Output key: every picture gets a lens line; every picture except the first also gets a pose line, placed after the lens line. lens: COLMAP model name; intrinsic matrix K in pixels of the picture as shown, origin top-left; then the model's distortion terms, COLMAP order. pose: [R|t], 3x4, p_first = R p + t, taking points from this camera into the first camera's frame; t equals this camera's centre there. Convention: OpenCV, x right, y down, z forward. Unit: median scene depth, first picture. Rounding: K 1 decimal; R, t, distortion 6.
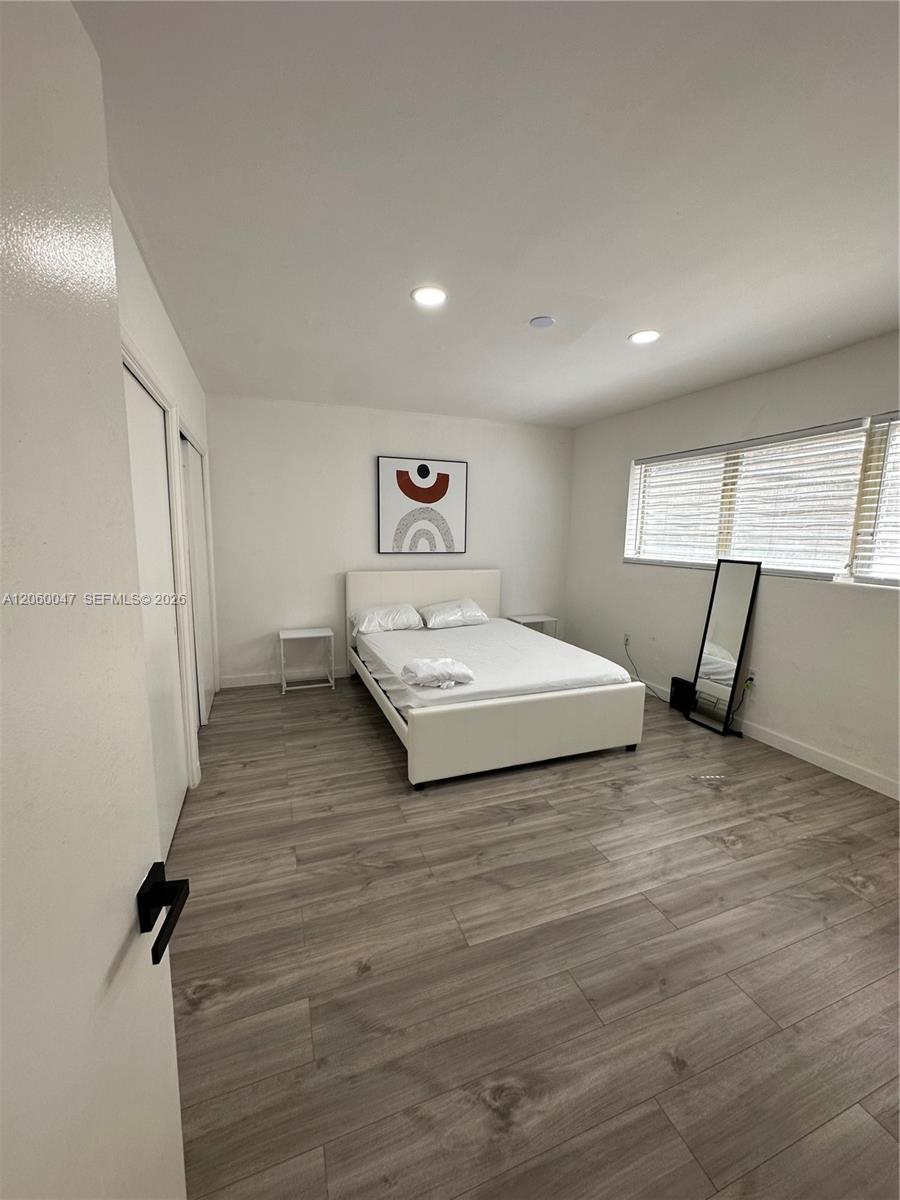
lens RADIAL K [[480.2, 0, 448.7], [0, 480.2, 599.9], [0, 0, 1]] dist [0.000076, -0.000100]
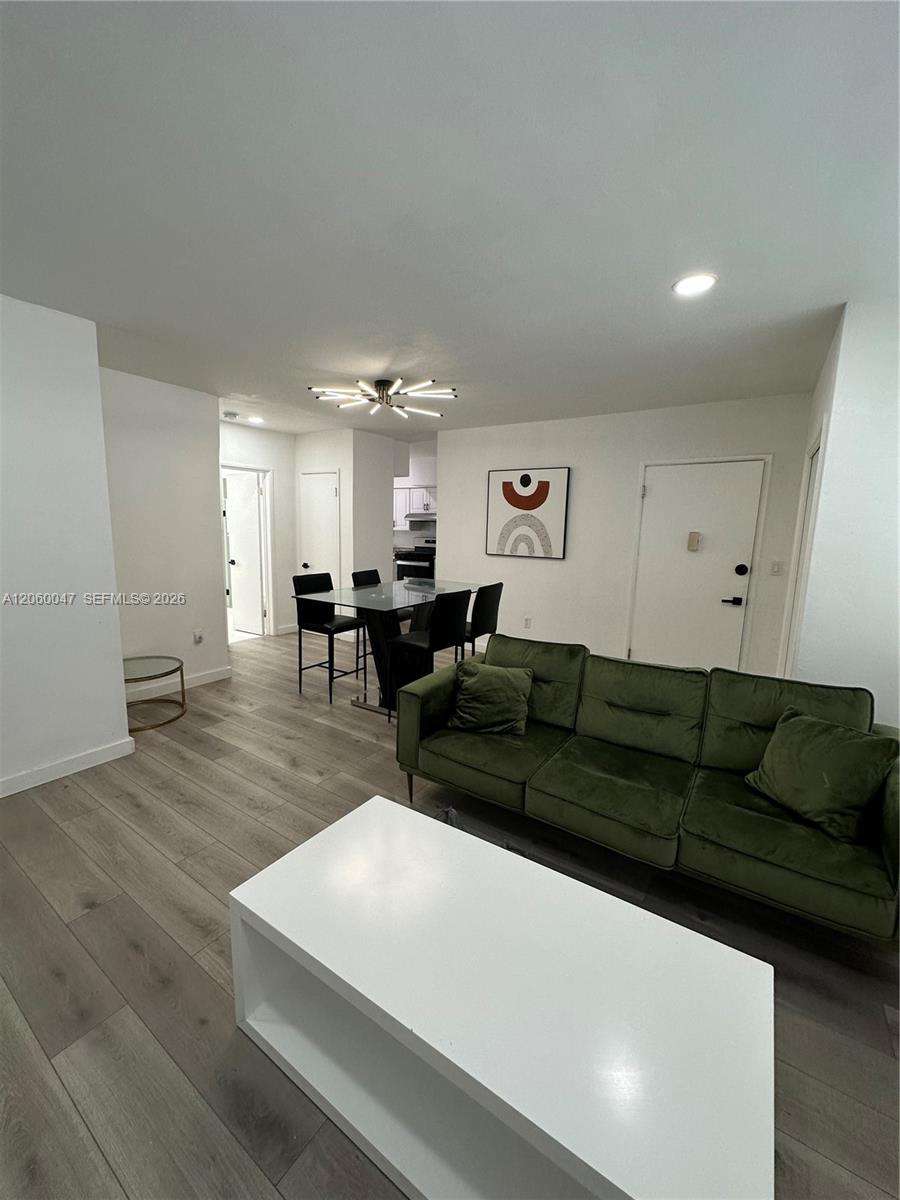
lens RADIAL K [[480.2, 0, 450.0], [0, 480.2, 598.8], [0, 0, 1]] dist [0.000076, -0.000100]
pose [[0.579121, 0.126221, -0.805412, 0.733905], [-0.139122, 0.988751, 0.054919, -0.041190], [0.803284, 0.080246, 0.590166, 0.247796]]
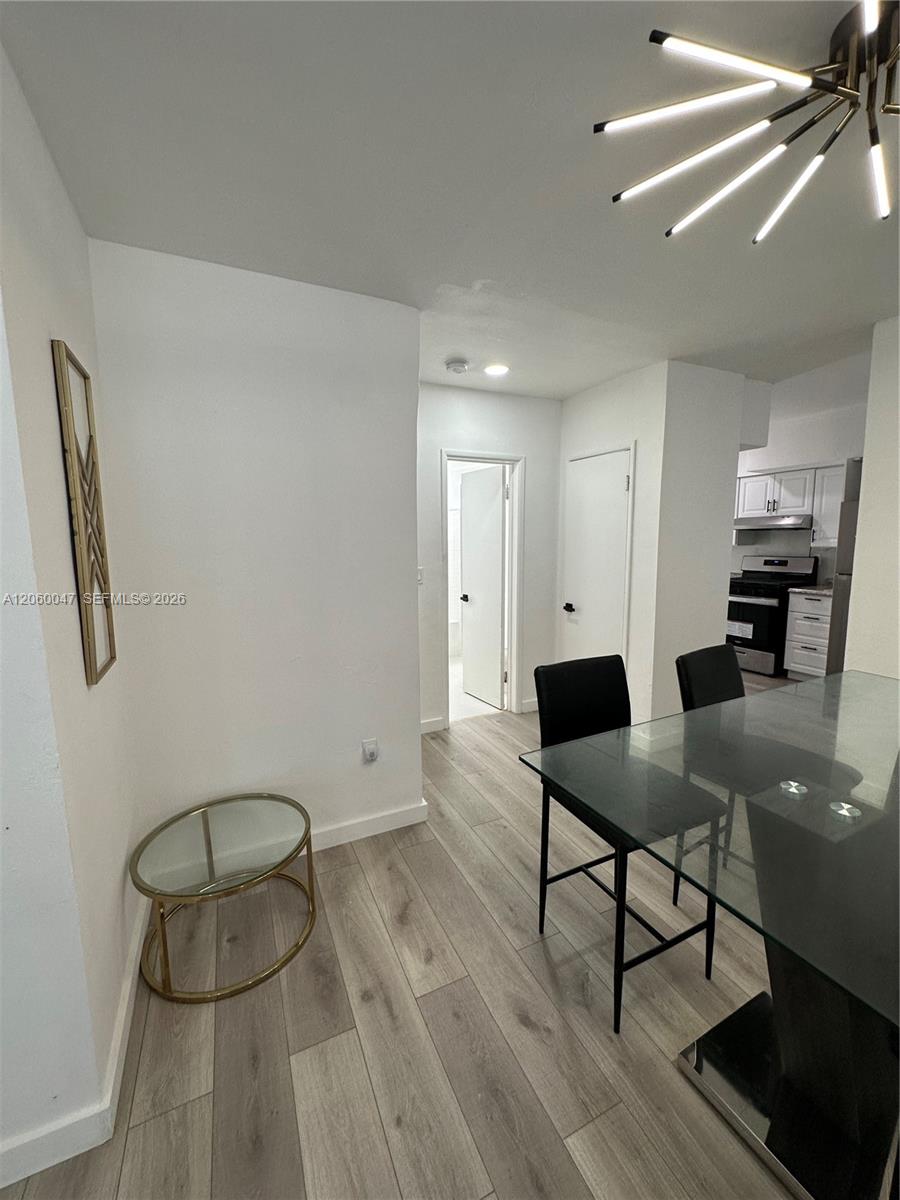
lens RADIAL K [[480.2, 0, 450.5], [0, 480.2, 597.2], [0, 0, 1]] dist [0.000076, -0.000100]
pose [[0.079442, 0.111225, -0.990615, 0.232371], [-0.139208, 0.985256, 0.099460, -0.073779], [0.987071, 0.130000, 0.093754, 0.418528]]
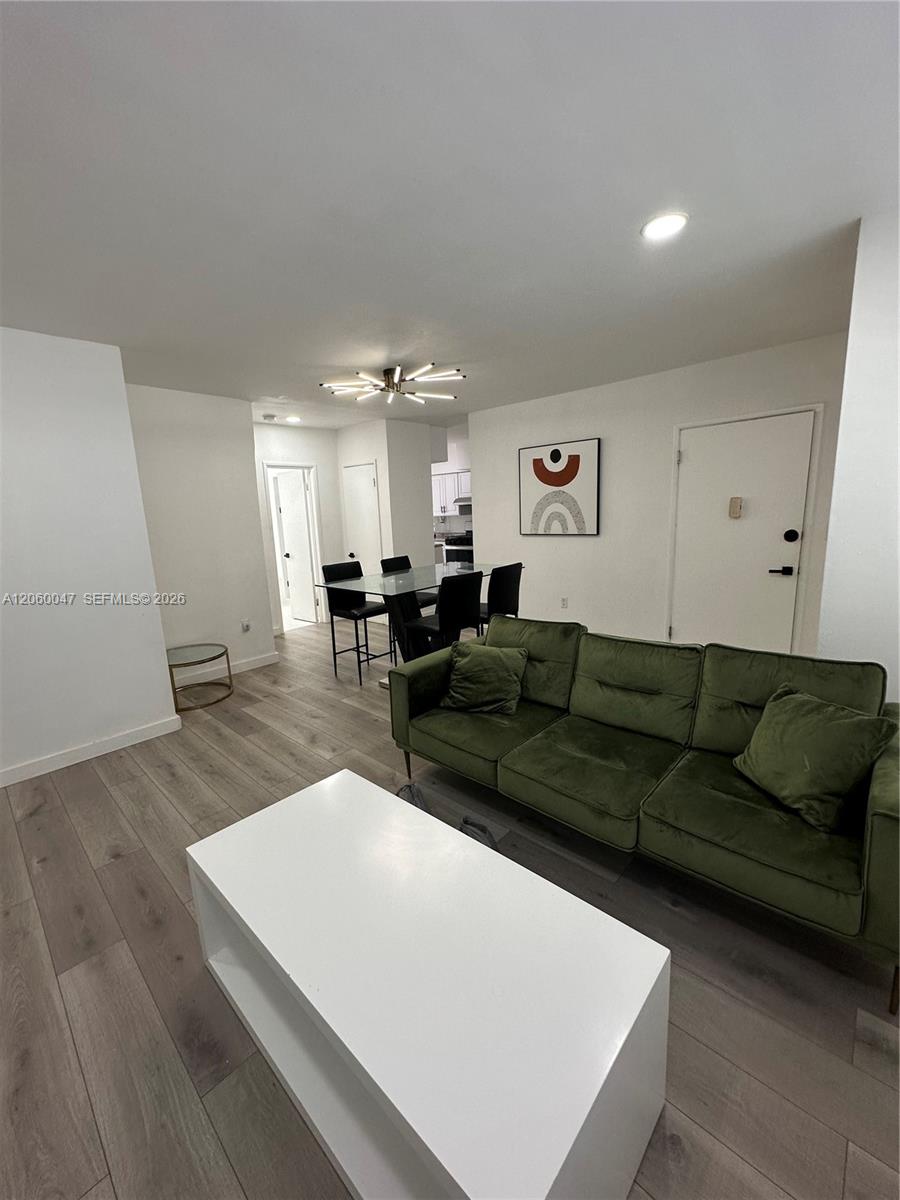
lens RADIAL K [[480.2, 0, 449.4], [0, 480.2, 598.9], [0, 0, 1]] dist [0.000076, -0.000100]
pose [[0.442554, 0.134130, -0.886654, 0.792355], [-0.088309, 0.990463, 0.105756, -0.050223], [0.892383, 0.031497, 0.450178, 0.332148]]
